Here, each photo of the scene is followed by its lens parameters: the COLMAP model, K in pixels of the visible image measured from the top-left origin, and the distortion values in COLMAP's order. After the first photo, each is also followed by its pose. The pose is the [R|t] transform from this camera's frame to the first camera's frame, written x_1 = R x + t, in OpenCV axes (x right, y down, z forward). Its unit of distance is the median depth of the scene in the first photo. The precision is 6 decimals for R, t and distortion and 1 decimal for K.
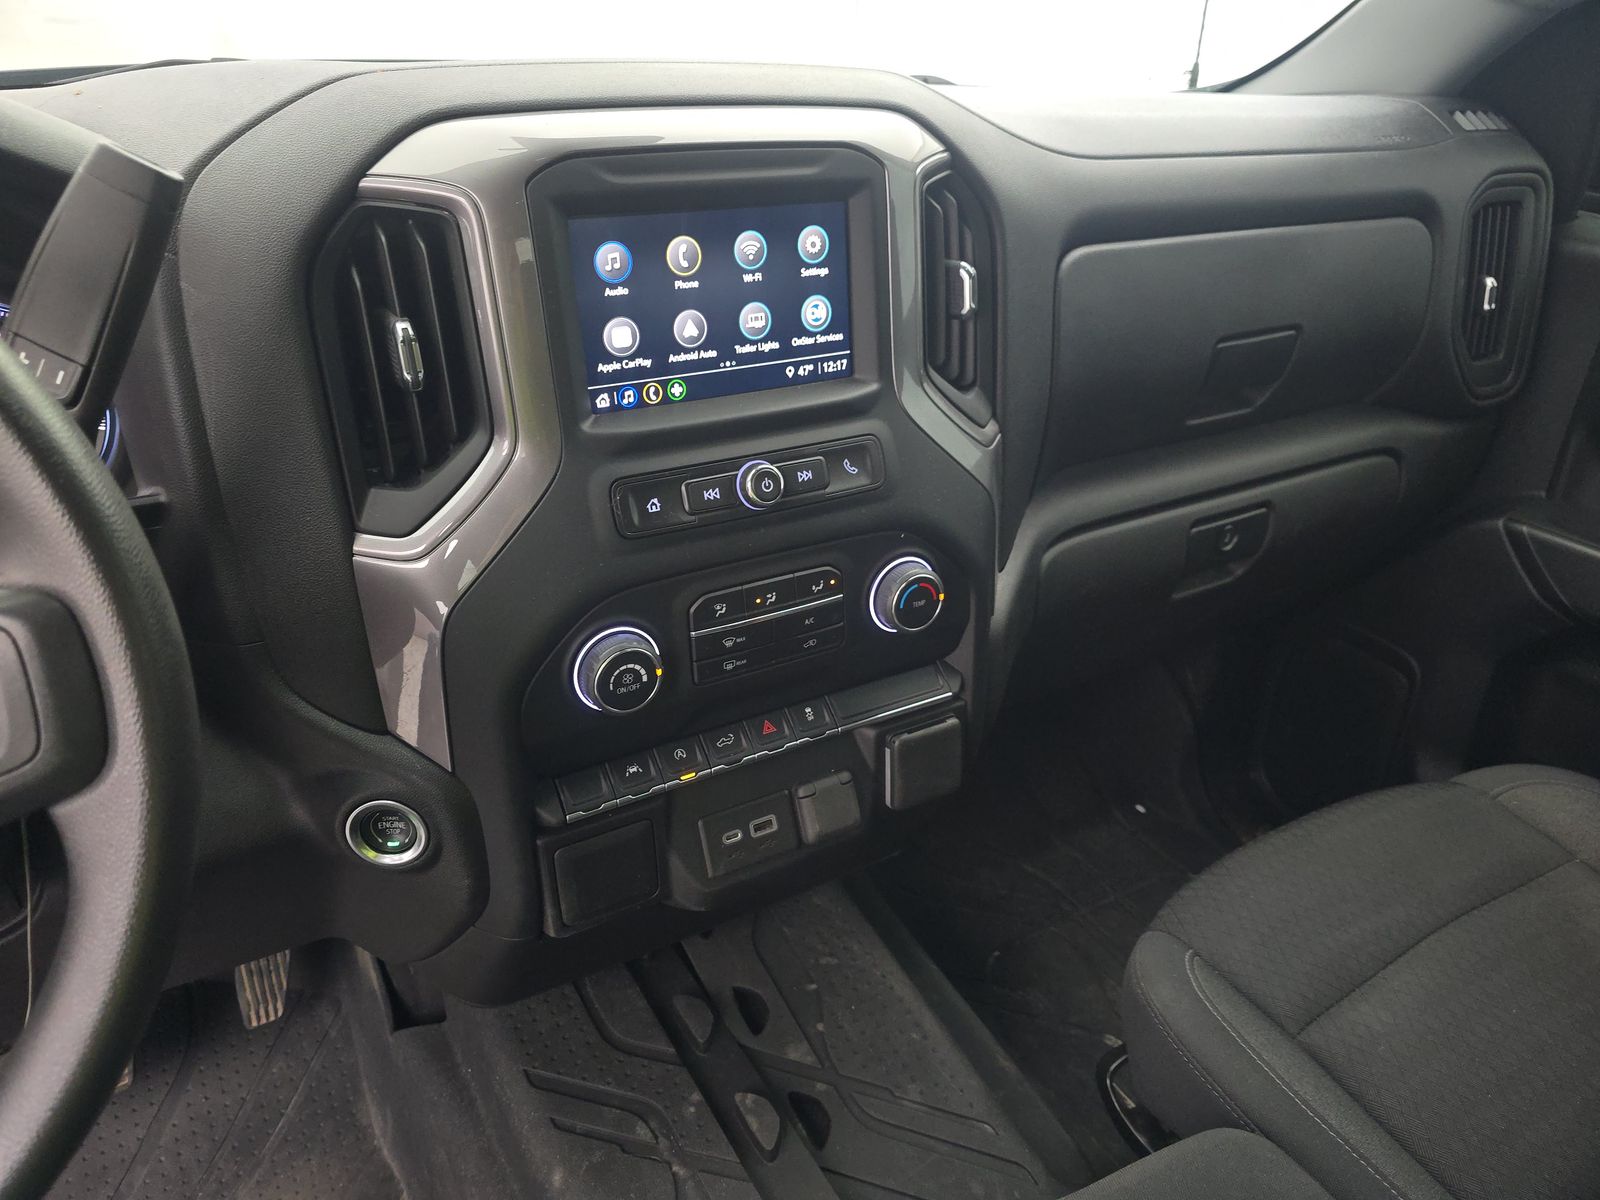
lens RADIAL K [[1080.2, 0, 791.2], [0, 1080.2, 596.2], [0, 0, 1]] dist [0.045033, -0.036785]
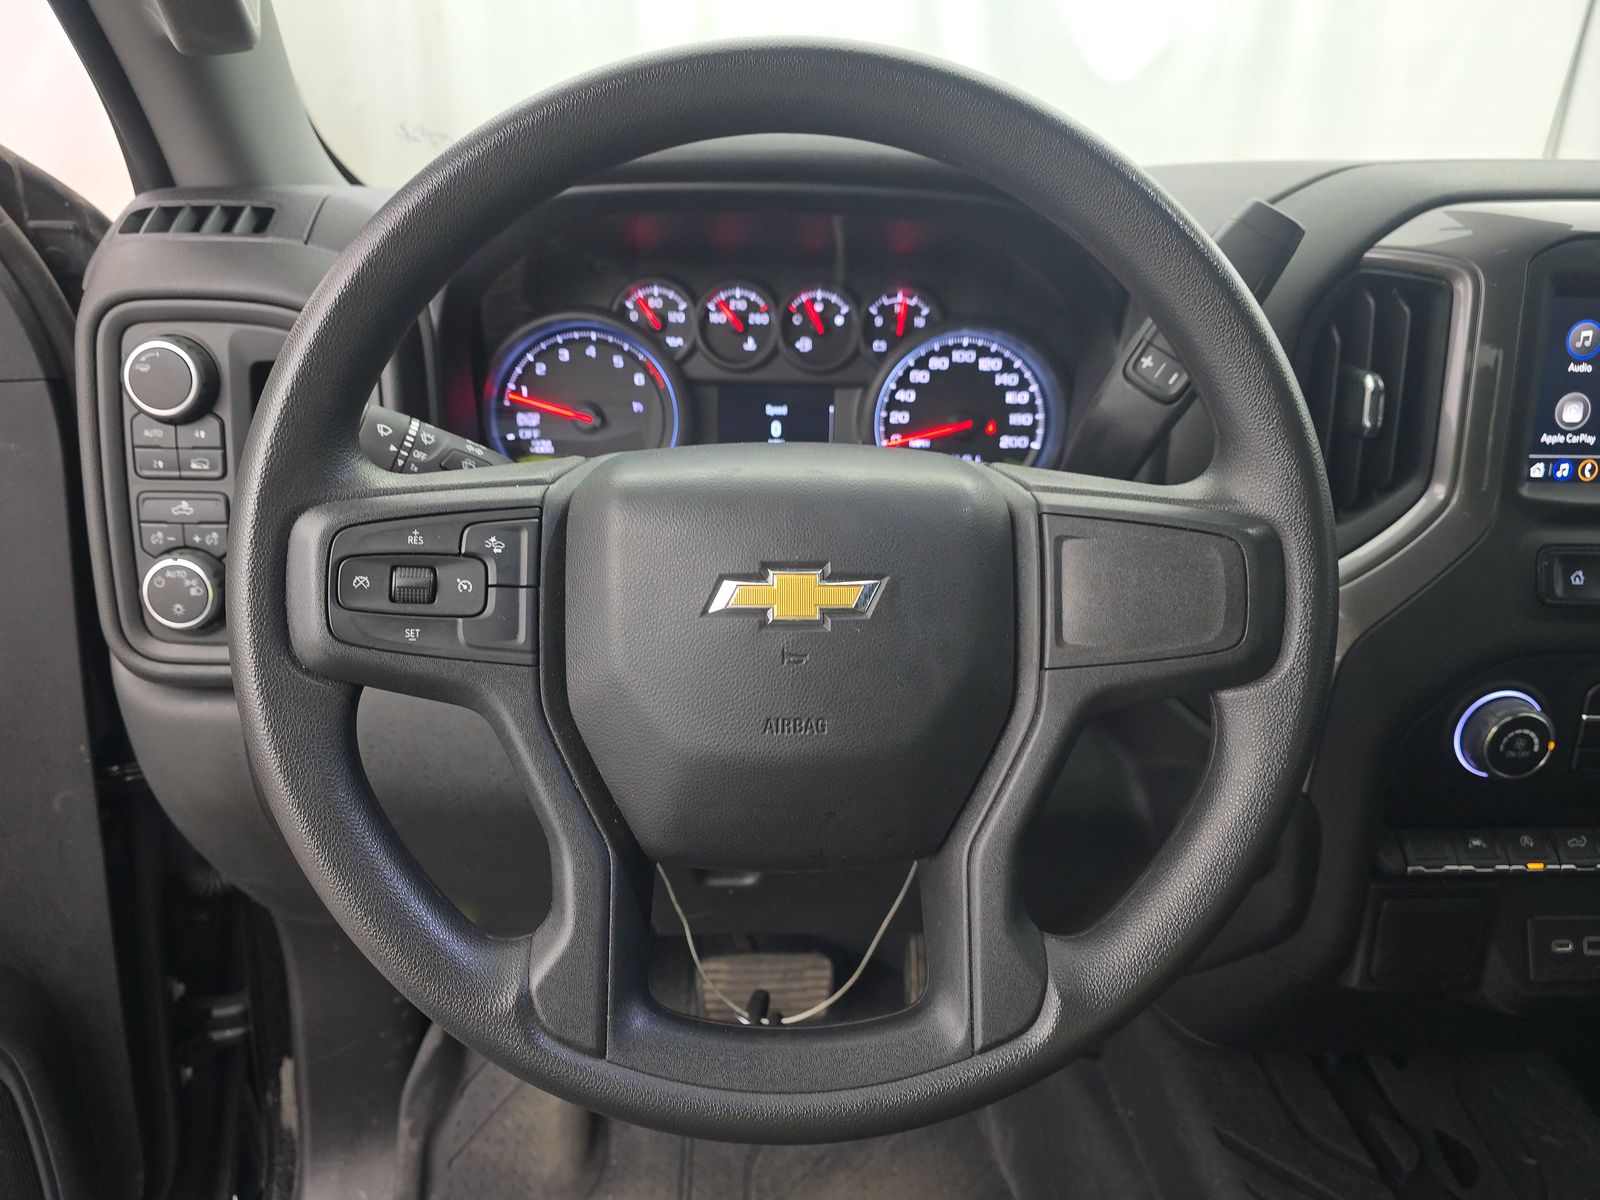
lens RADIAL K [[1080.2, 0, 791.2], [0, 1080.2, 596.2], [0, 0, 1]] dist [0.045033, -0.036785]
pose [[0.898712, 0.167758, -0.405184, -0.365195], [-0.216606, 0.973177, -0.077517, 0.165940], [0.381312, 0.157431, 0.910943, -0.186607]]
